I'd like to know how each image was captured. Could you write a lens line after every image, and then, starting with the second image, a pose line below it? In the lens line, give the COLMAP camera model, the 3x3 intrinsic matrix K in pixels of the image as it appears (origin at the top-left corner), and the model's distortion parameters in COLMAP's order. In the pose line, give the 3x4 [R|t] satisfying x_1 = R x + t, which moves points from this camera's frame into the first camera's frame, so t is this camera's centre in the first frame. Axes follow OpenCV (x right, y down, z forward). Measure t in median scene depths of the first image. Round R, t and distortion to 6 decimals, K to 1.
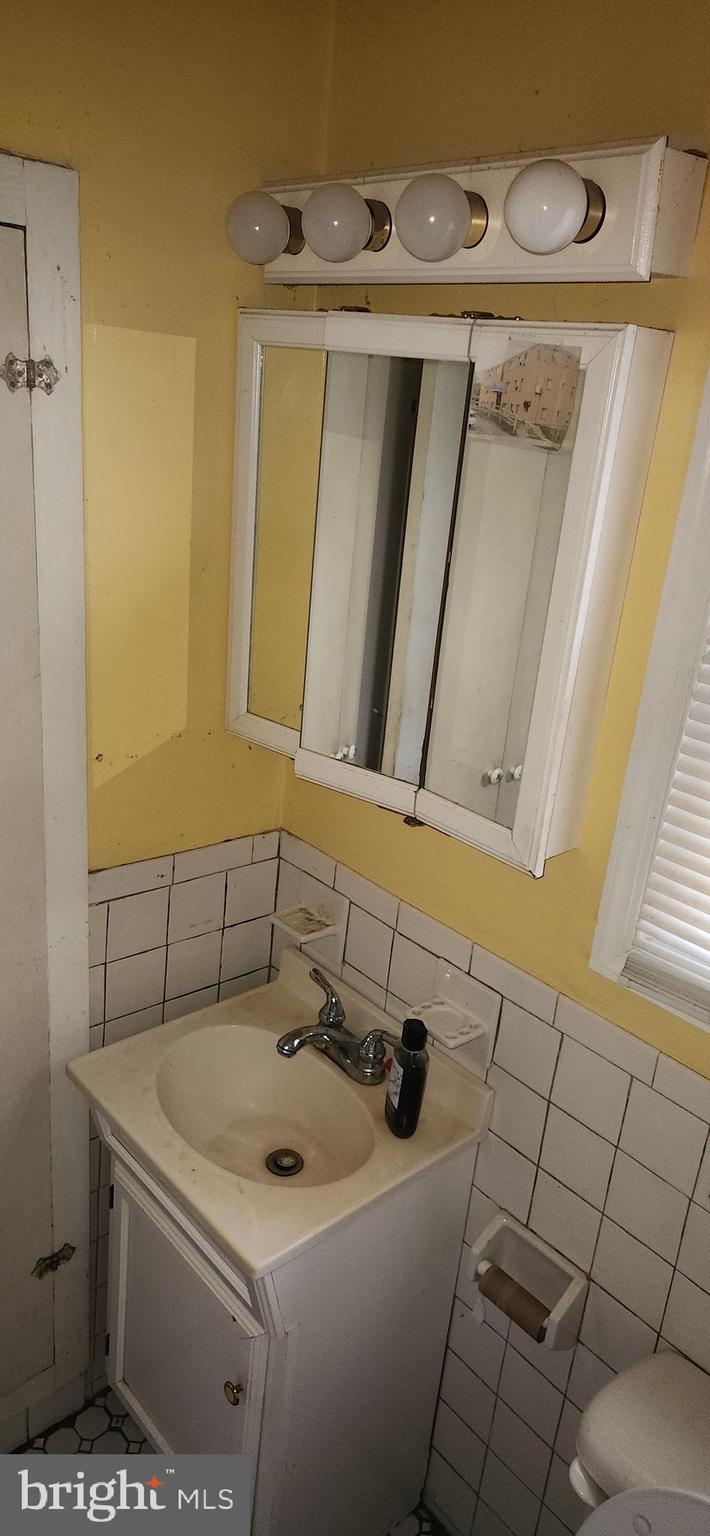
lens RADIAL K [[1040.2, 0, 344.0], [0, 1040.2, 765.4], [0, 0, 1]] dist [0.091029, -0.067447]
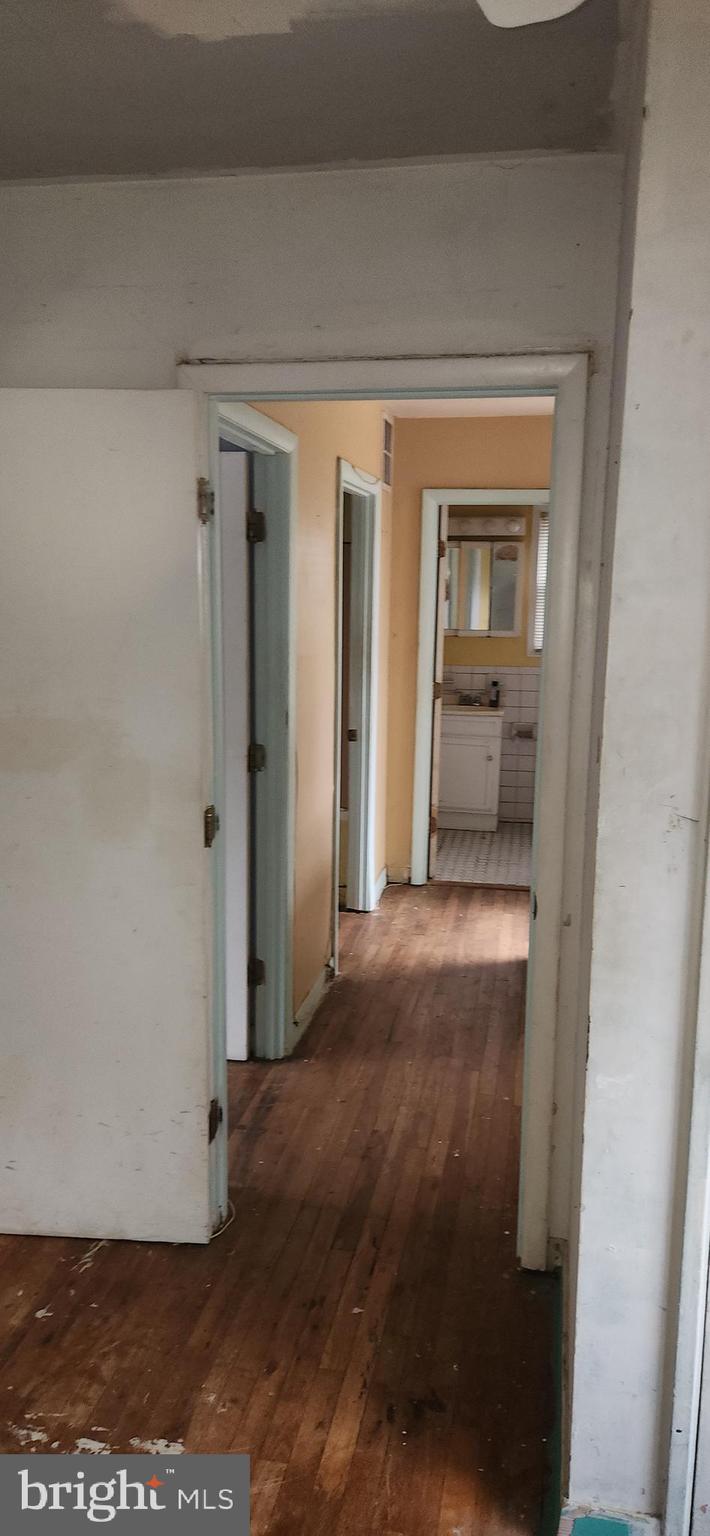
lens RADIAL K [[1040.2, 0, 344.0], [0, 1040.2, 765.4], [0, 0, 1]] dist [0.091029, -0.067447]
pose [[0.792553, -0.172752, 0.584821, -4.165848], [0.263763, 0.961795, -0.073346, 0.980876], [-0.549807, 0.212384, 0.807840, -2.976104]]
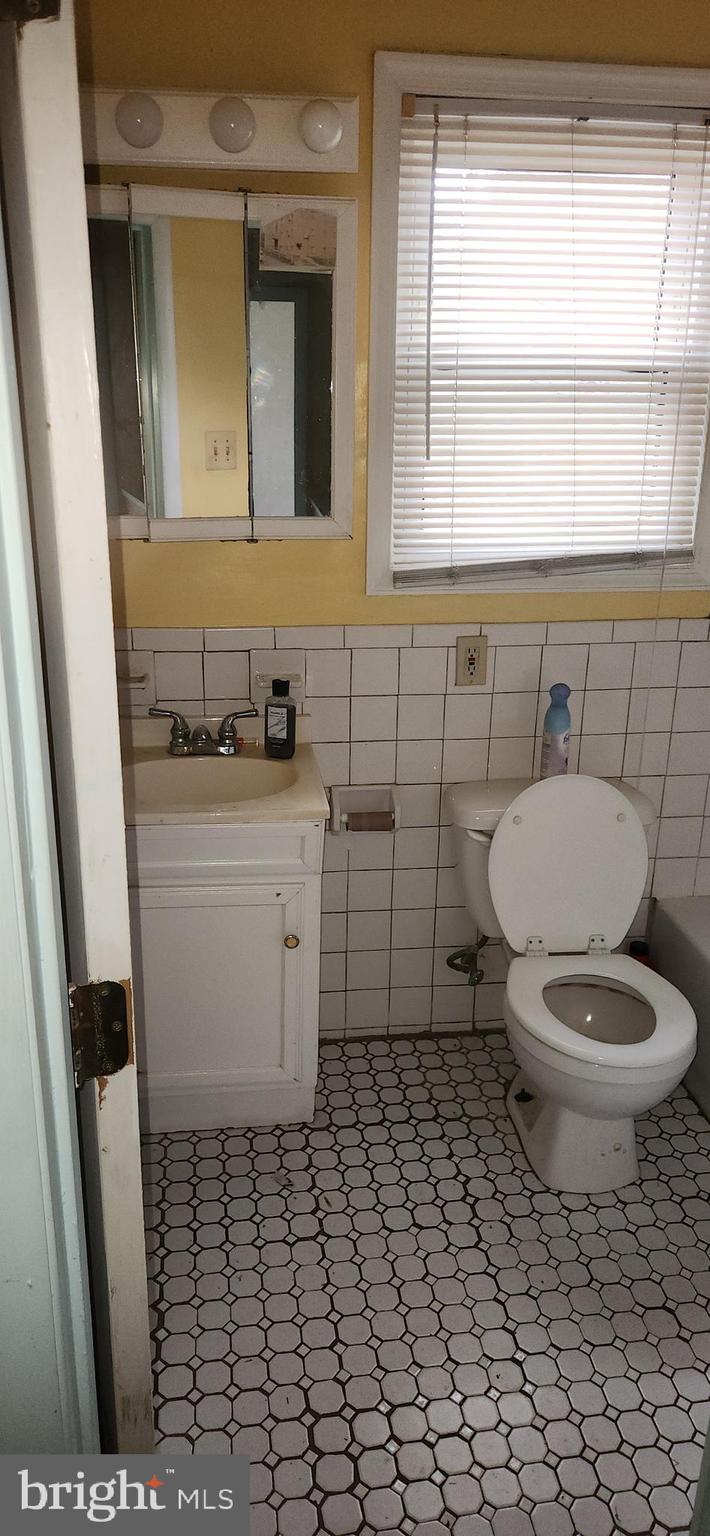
lens RADIAL K [[1040.2, 0, 344.0], [0, 1040.2, 765.4], [0, 0, 1]] dist [0.091029, -0.067447]
pose [[0.562439, -0.336885, 0.755096, -1.344705], [0.329203, 0.928967, 0.169248, 0.171947], [-0.758477, 0.153388, 0.633391, -0.015991]]
